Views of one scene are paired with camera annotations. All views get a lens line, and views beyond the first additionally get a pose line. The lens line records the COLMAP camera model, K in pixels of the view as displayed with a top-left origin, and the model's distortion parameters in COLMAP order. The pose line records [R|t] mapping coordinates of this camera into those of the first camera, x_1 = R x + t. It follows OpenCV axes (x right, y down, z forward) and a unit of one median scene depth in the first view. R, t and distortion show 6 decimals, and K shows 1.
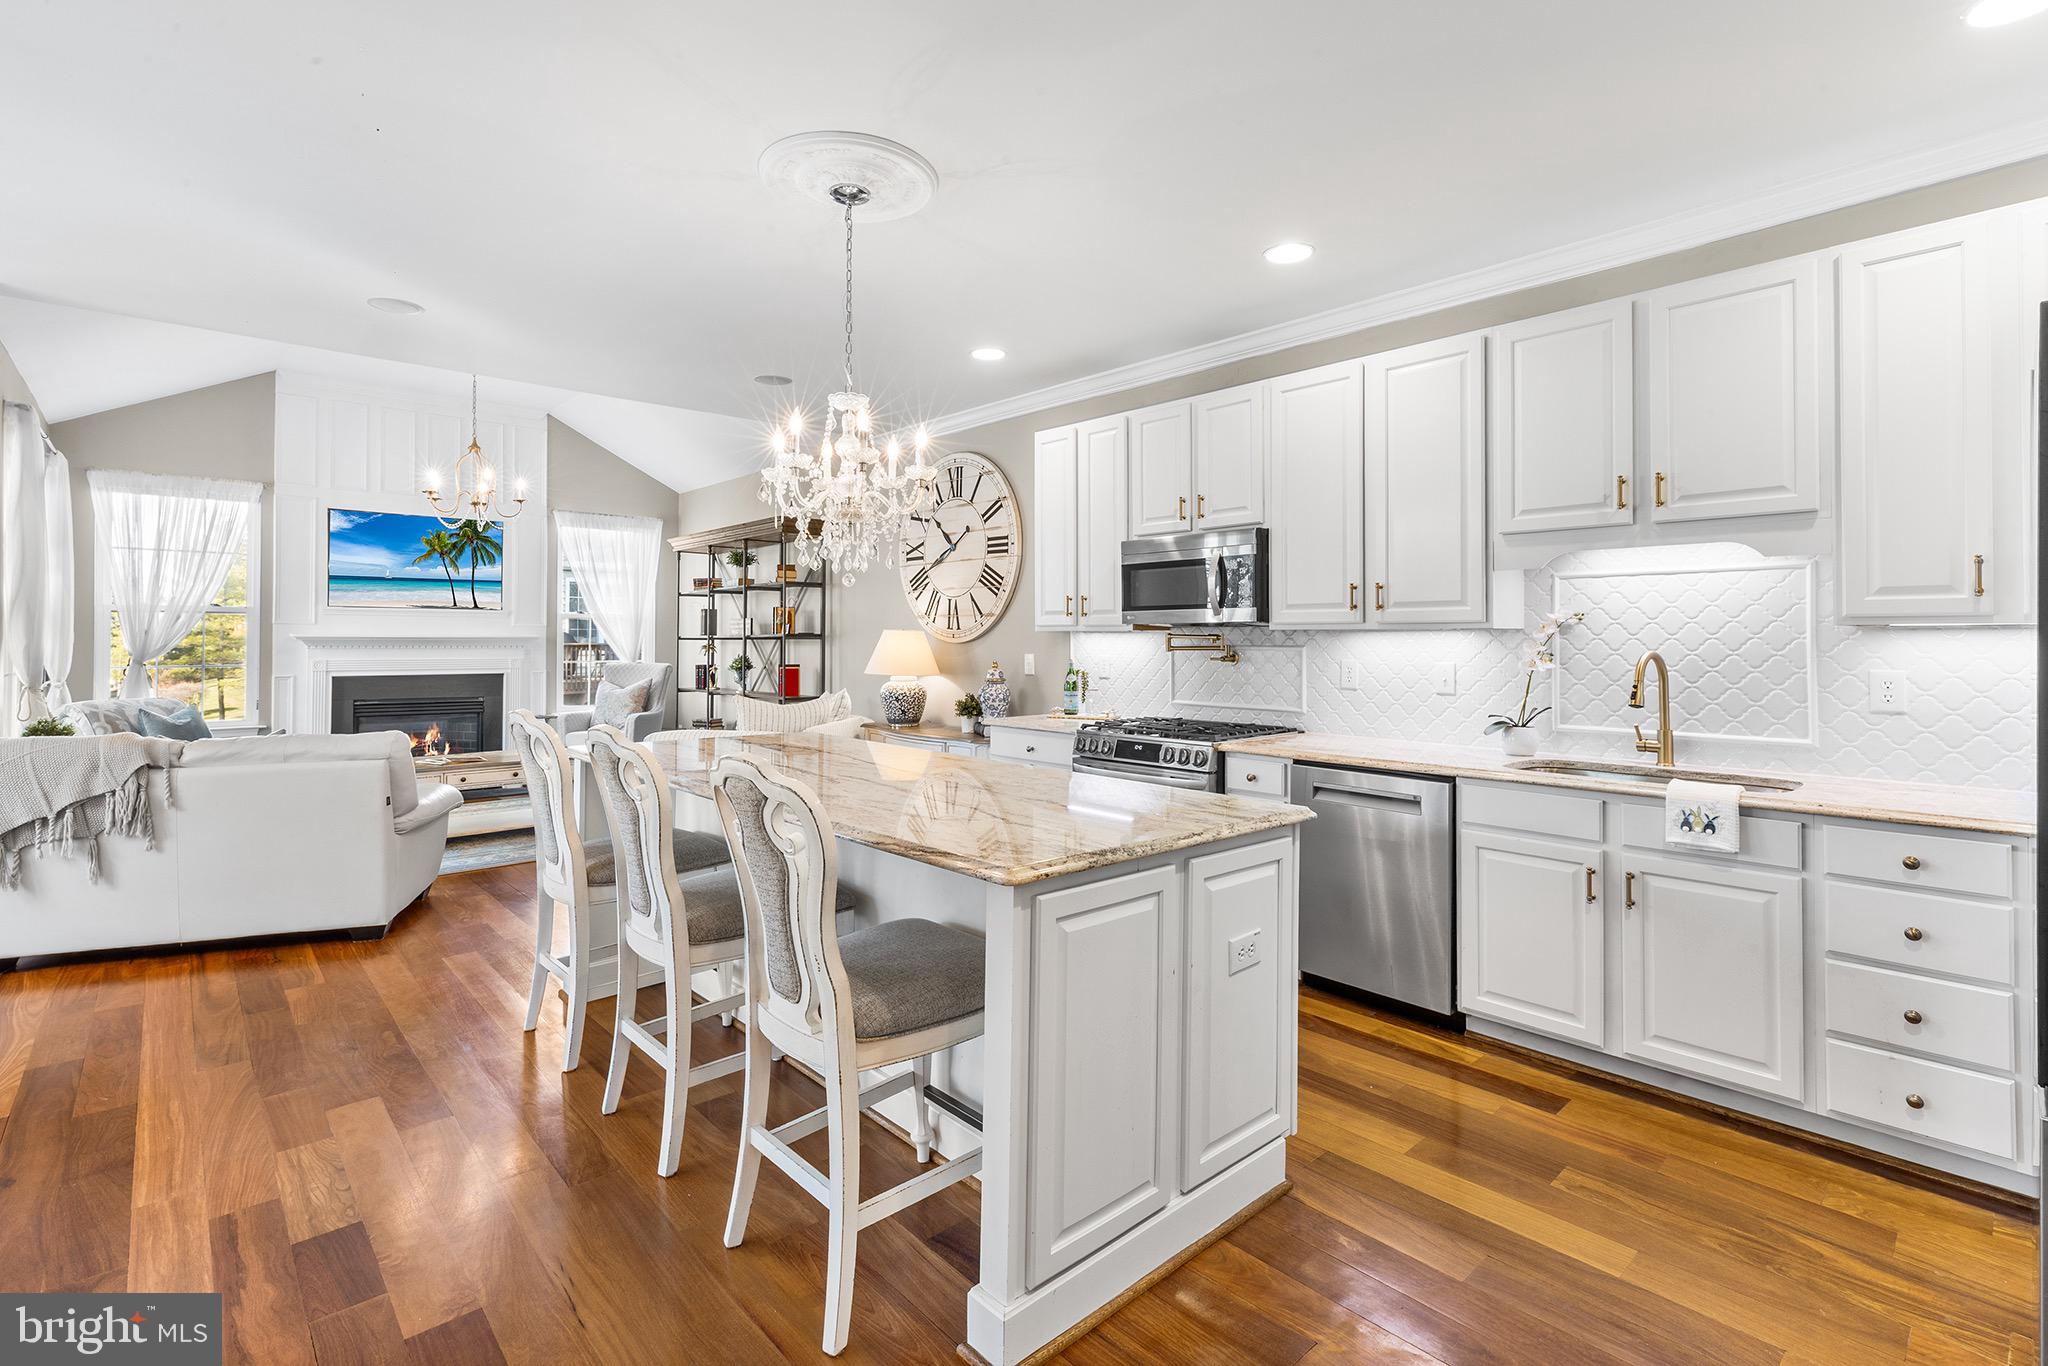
lens RADIAL K [[941.0, 0, 1028.8], [0, 941.0, 637.7], [0, 0, 1]] dist [0.002806, -0.001153]
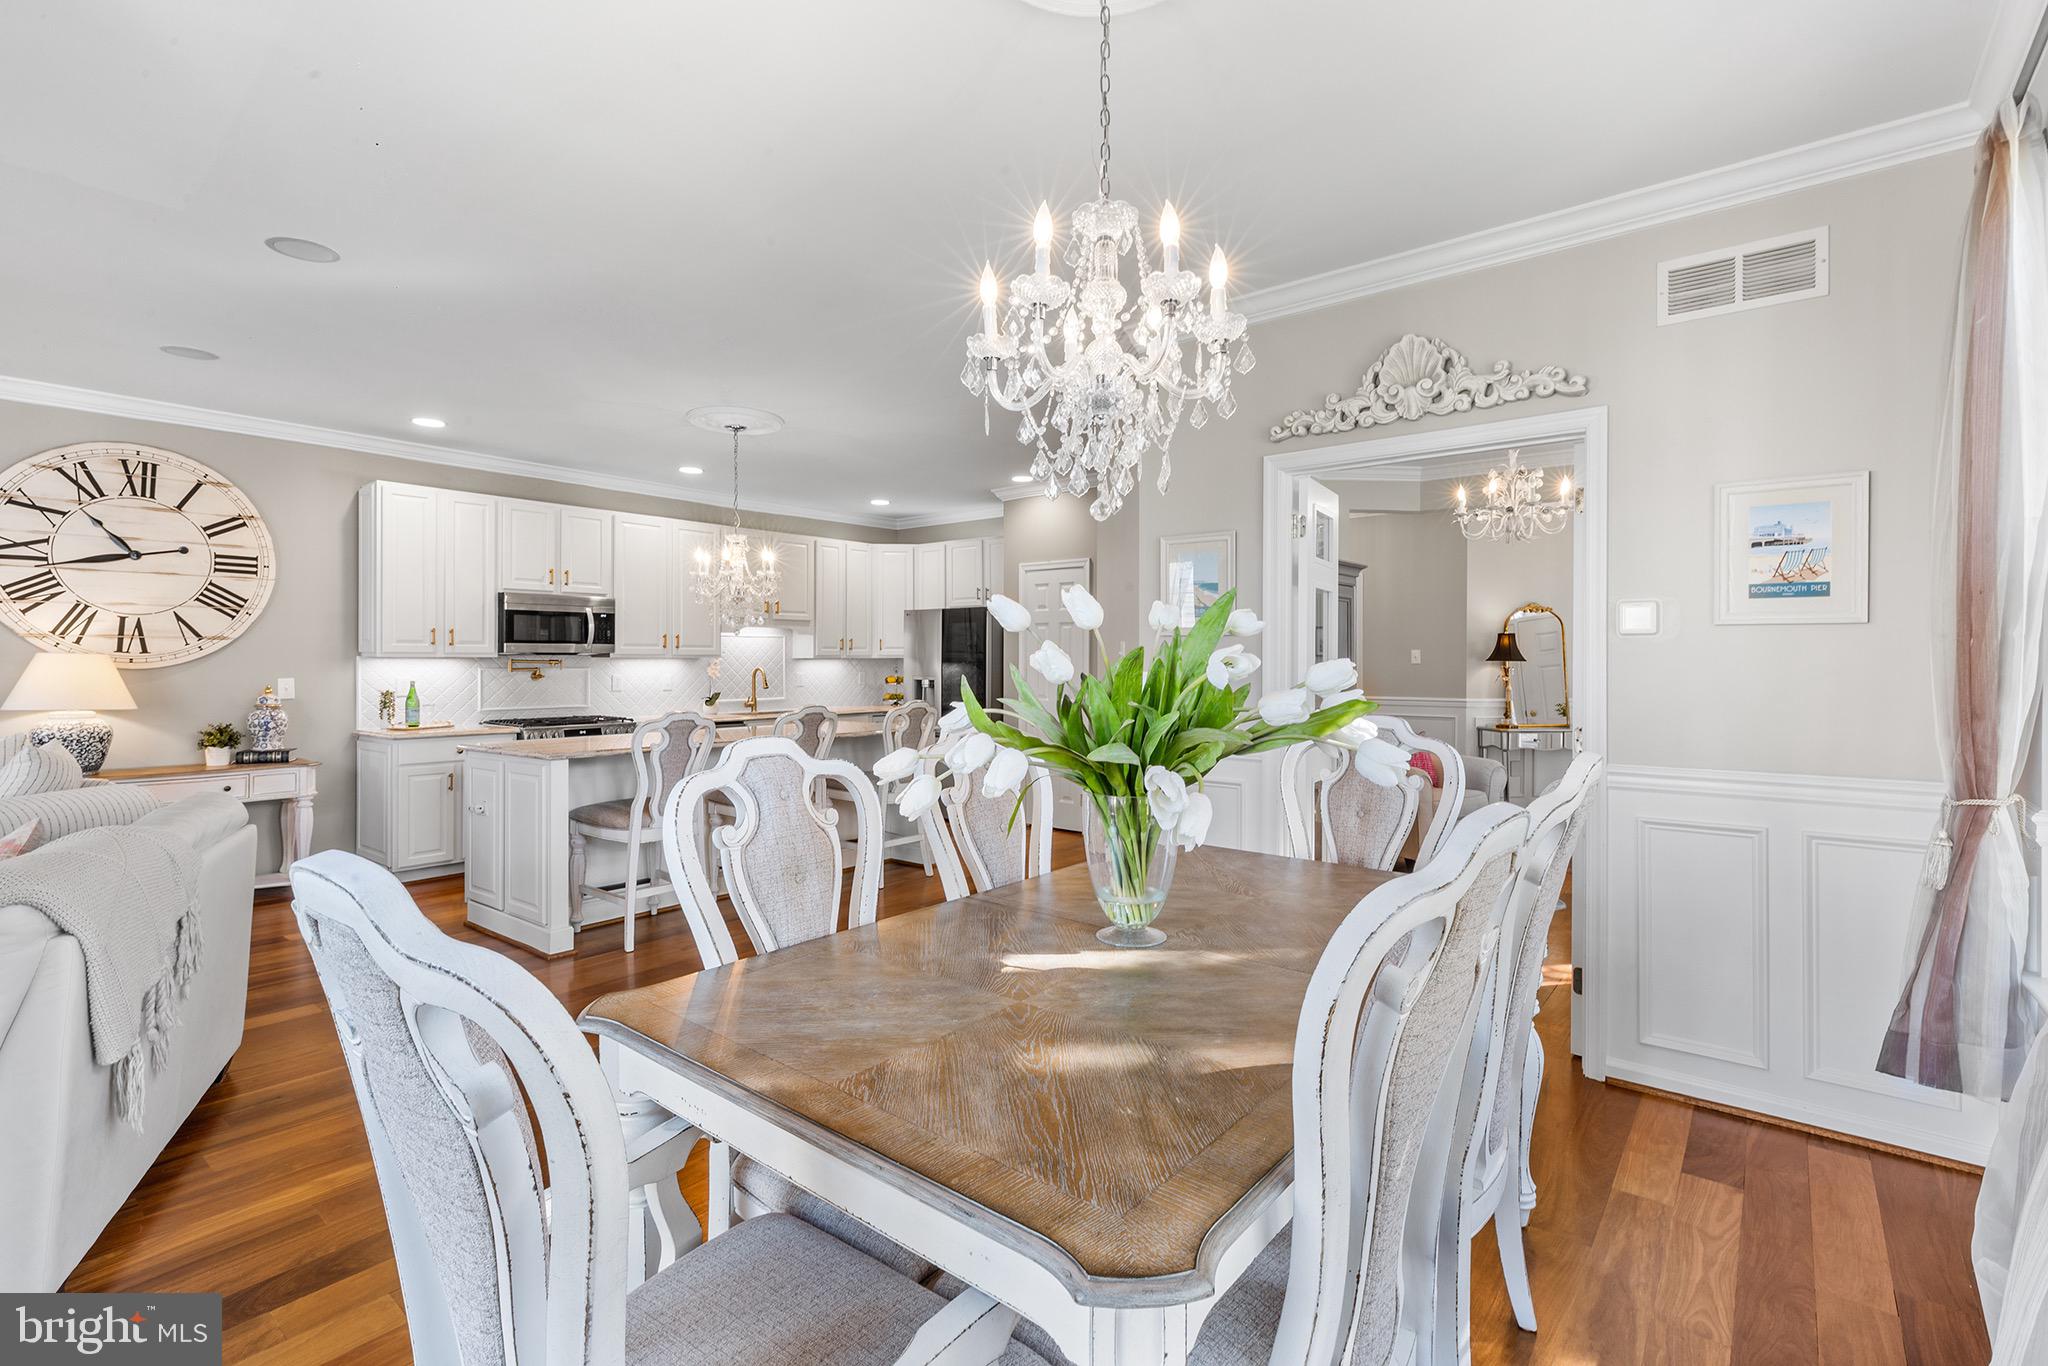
lens RADIAL K [[941.0, 0, 1028.9], [0, 941.0, 655.6], [0, 0, 1]] dist [0.002806, -0.001153]
pose [[-0.157744, 0.001109, 0.987479, -1.088841], [-0.004355, 0.999989, -0.001819, -0.008953], [-0.987470, -0.004587, -0.157737, 0.362835]]
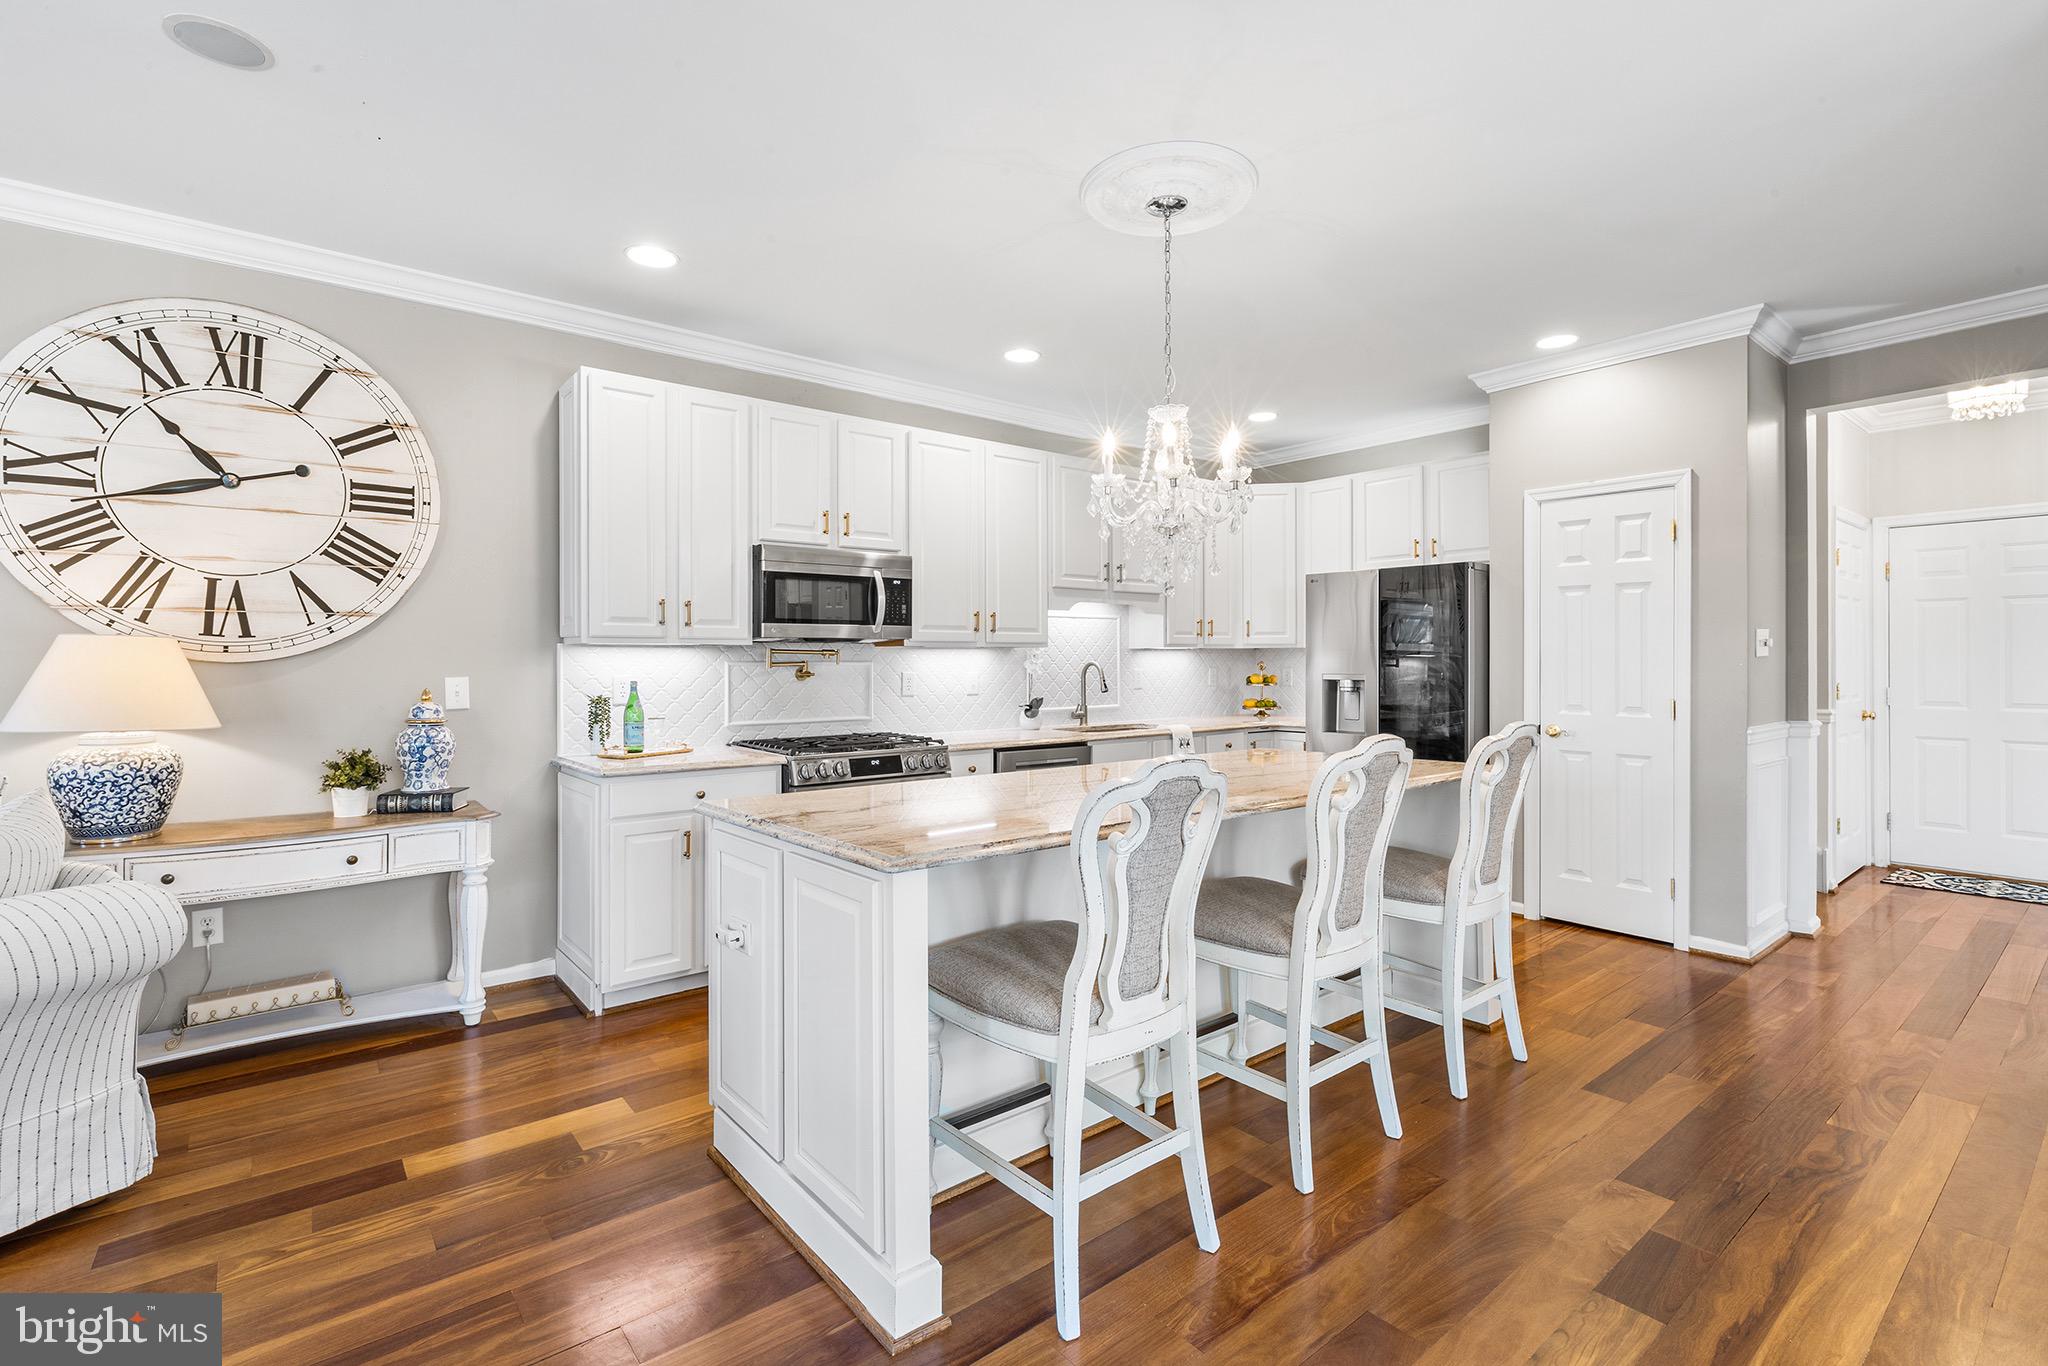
lens RADIAL K [[941.0, 0, 1021.7], [0, 941.0, 653.7], [0, 0, 1]] dist [0.002806, -0.001153]
pose [[0.057386, 0.001561, 0.998351, -0.610155], [-0.000002, 0.999999, -0.001563, 0.001499], [-0.998352, 0.000088, 0.057386, 0.555458]]
